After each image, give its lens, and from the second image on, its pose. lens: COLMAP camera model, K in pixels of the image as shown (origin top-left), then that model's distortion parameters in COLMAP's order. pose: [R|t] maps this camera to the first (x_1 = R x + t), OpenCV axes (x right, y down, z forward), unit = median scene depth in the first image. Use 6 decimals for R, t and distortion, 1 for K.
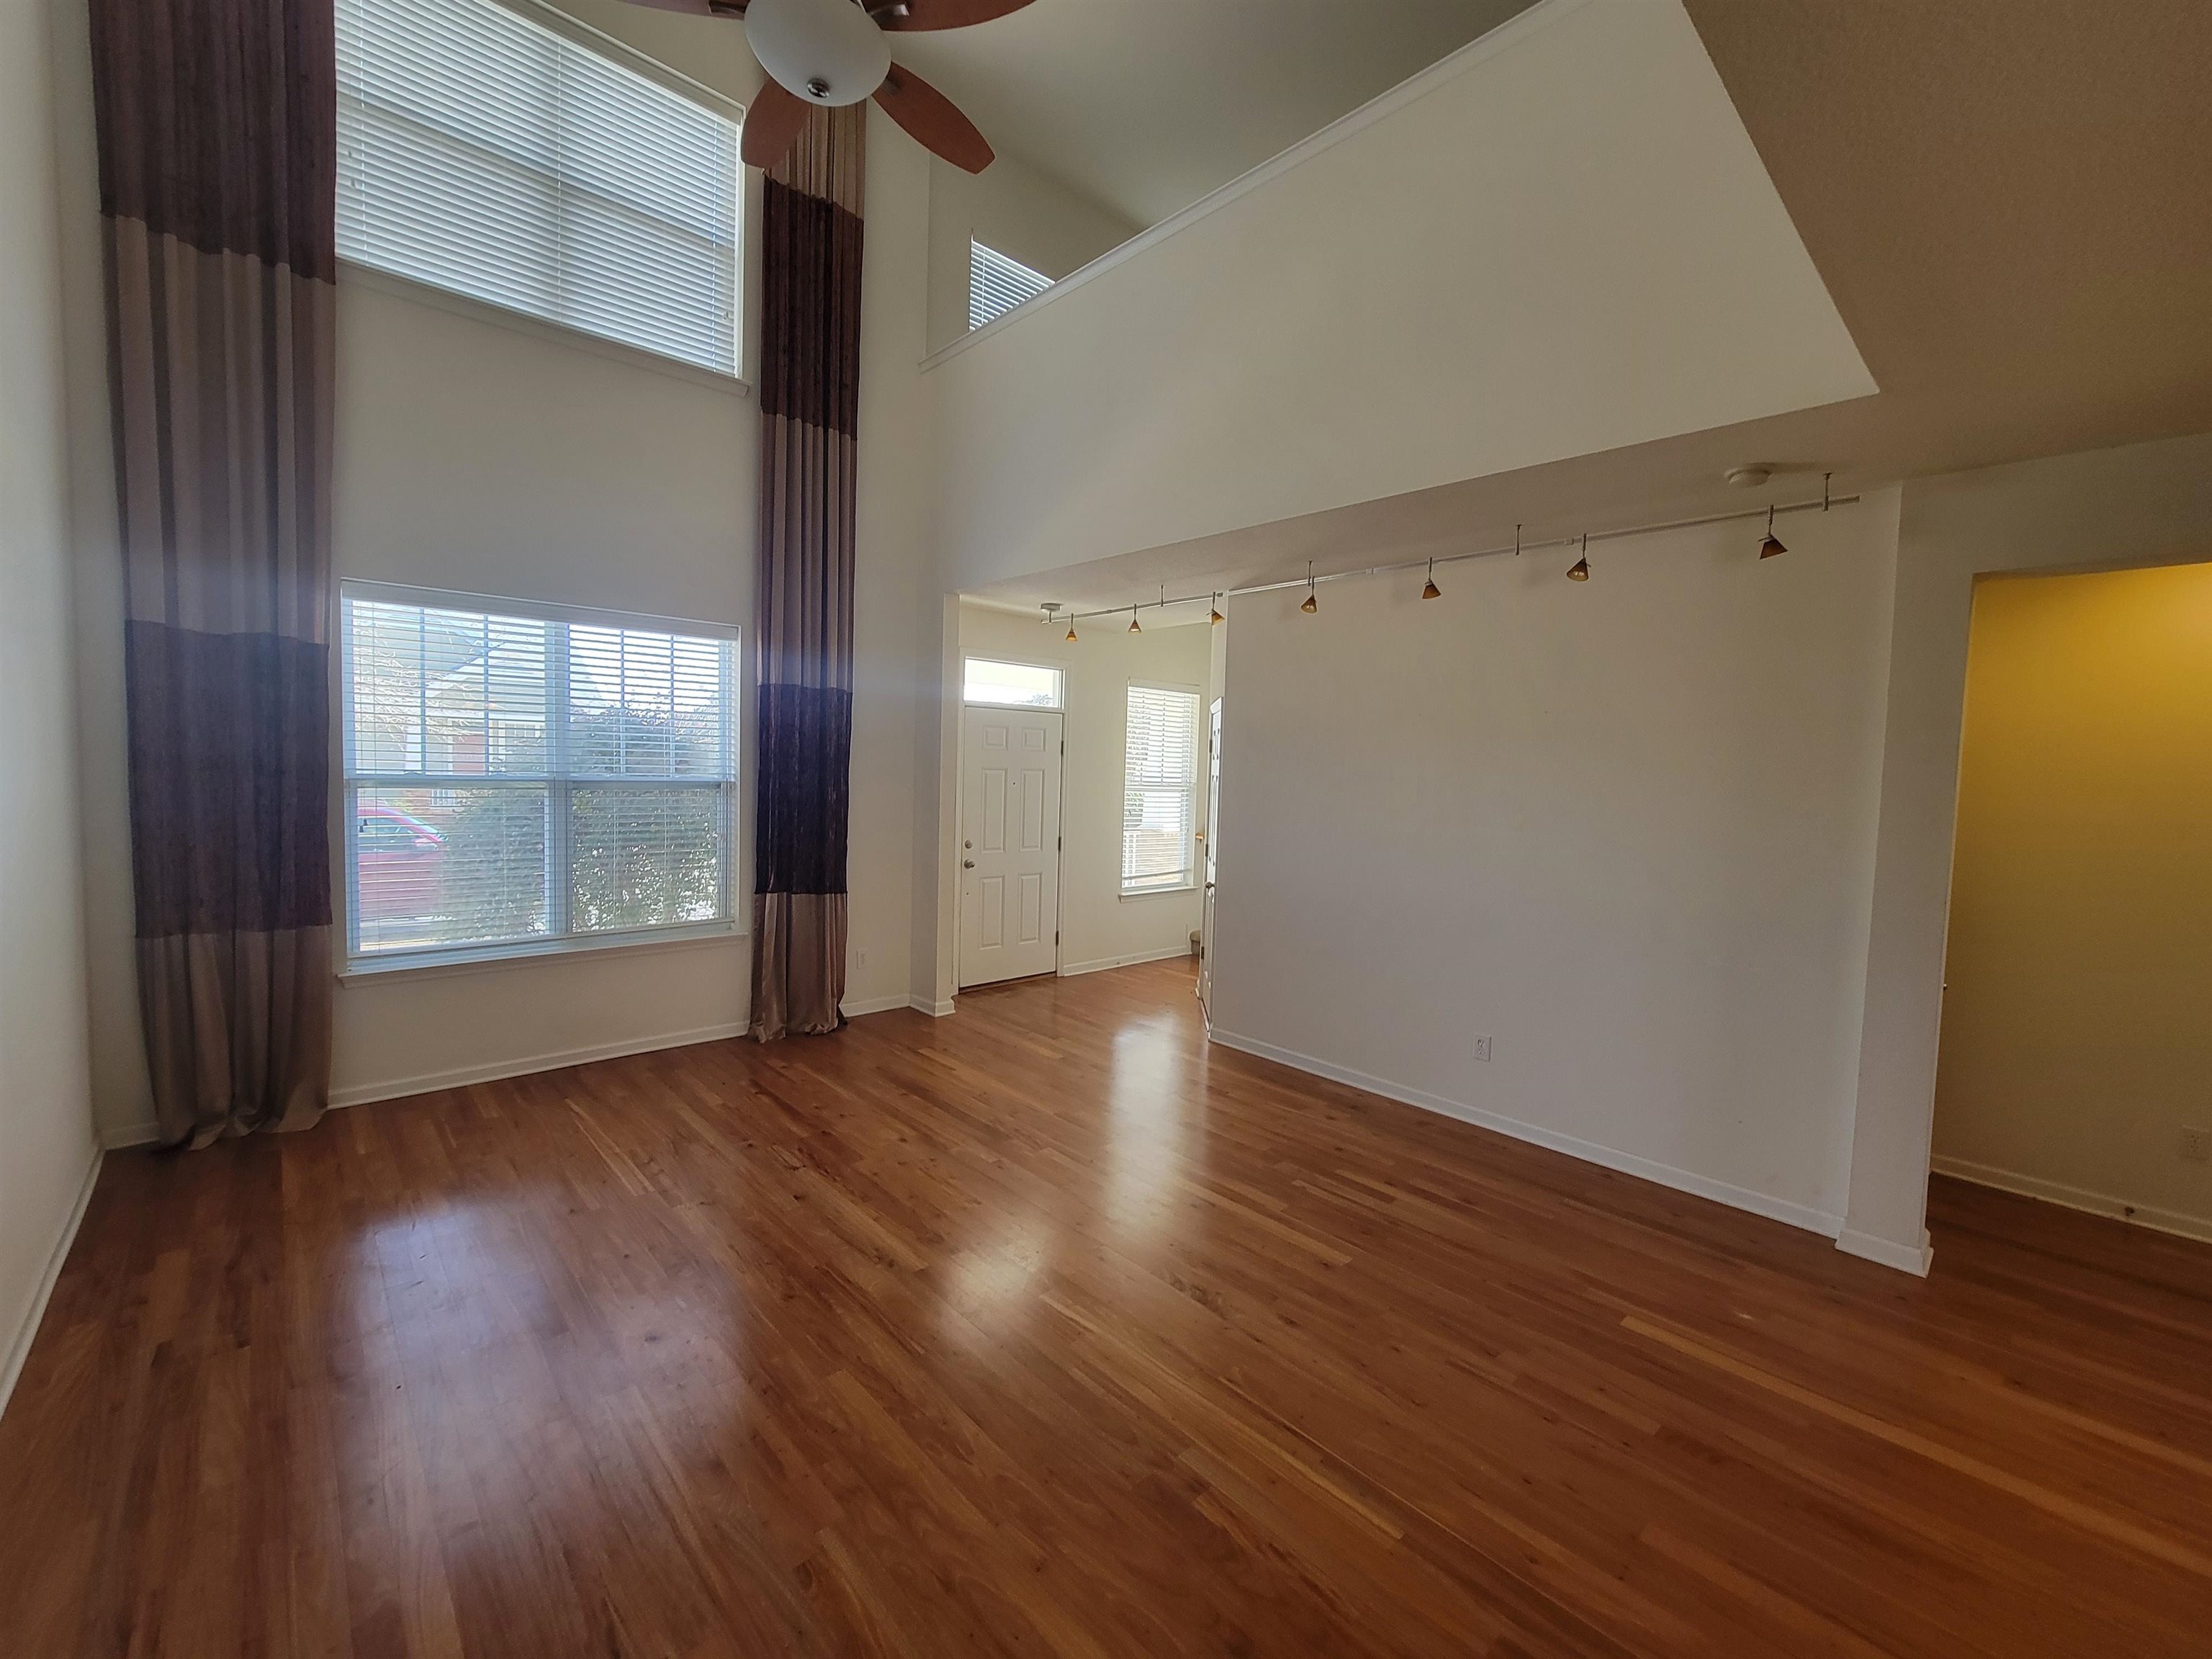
lens RADIAL K [[901.7, 0, 1095.0], [0, 901.7, 815.1], [0, 0, 1]] dist [-0.007848, 0.004231]
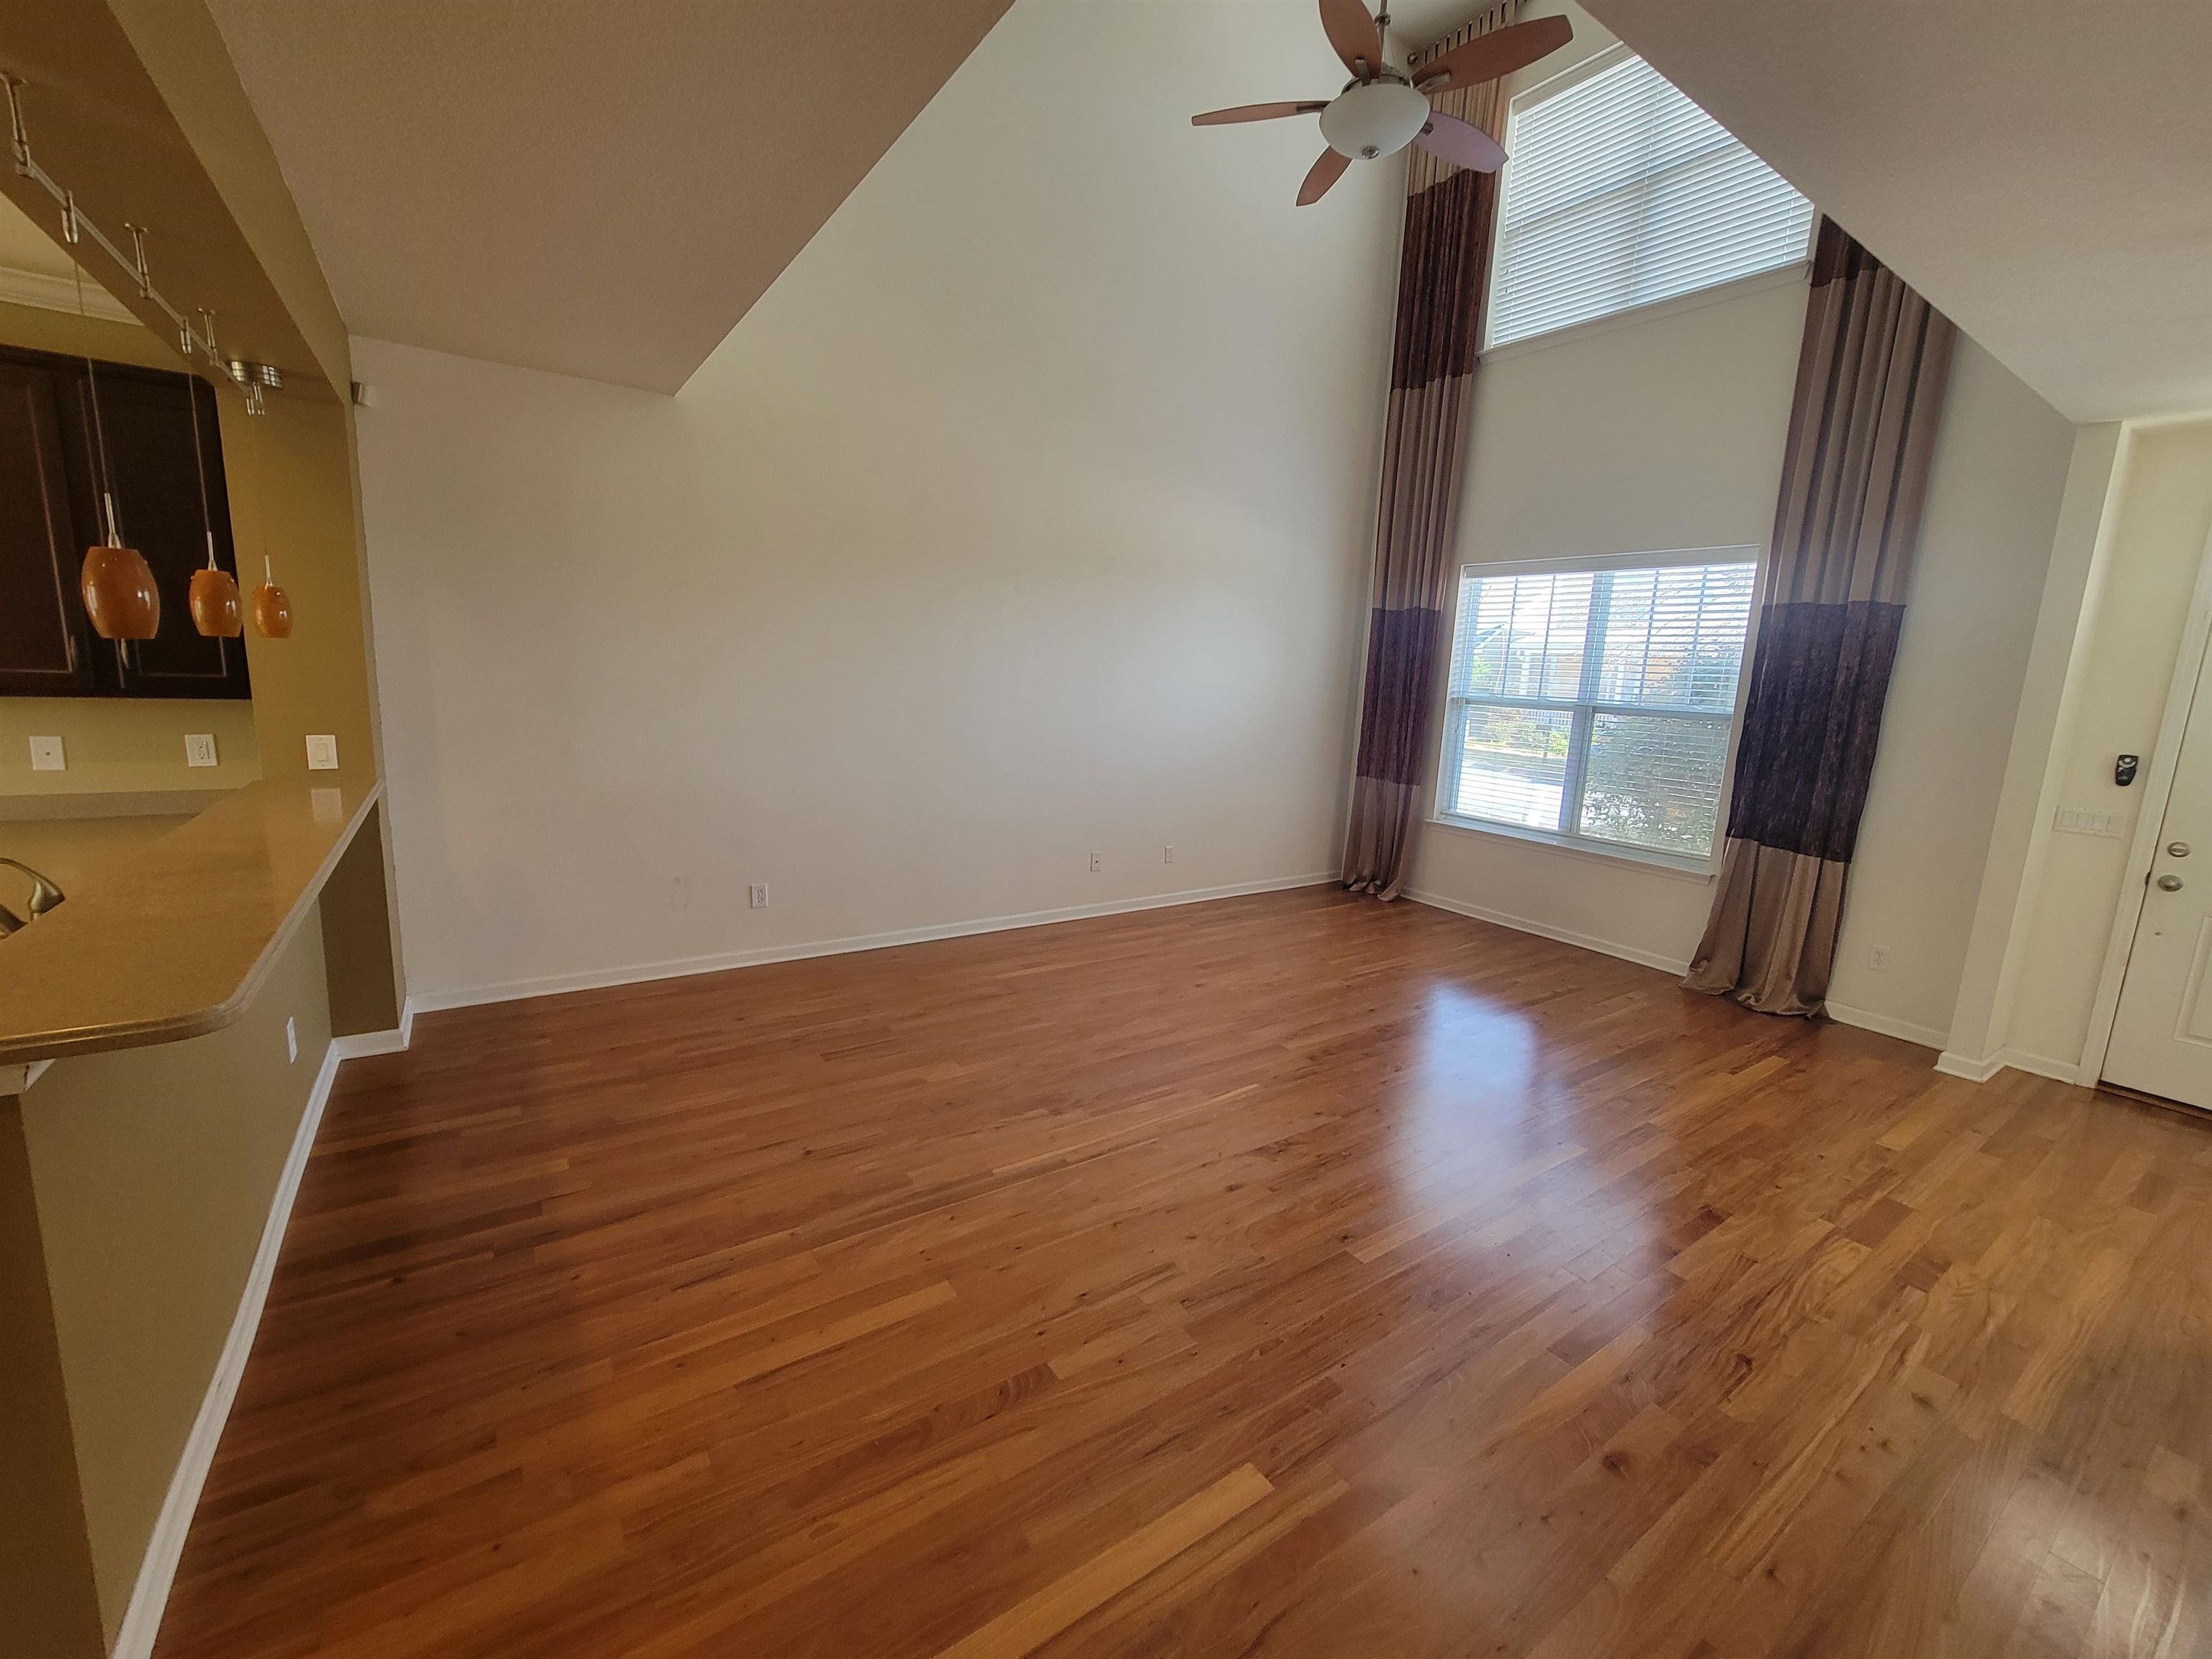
lens RADIAL K [[901.7, 0, 1095.0], [0, 901.7, 815.1], [0, 0, 1]] dist [-0.007848, 0.004231]
pose [[-0.140179, 0.127406, -0.981895, 0.747691], [-0.106073, 0.984047, 0.142828, 0.003134], [0.984428, 0.124174, -0.124429, 0.567100]]
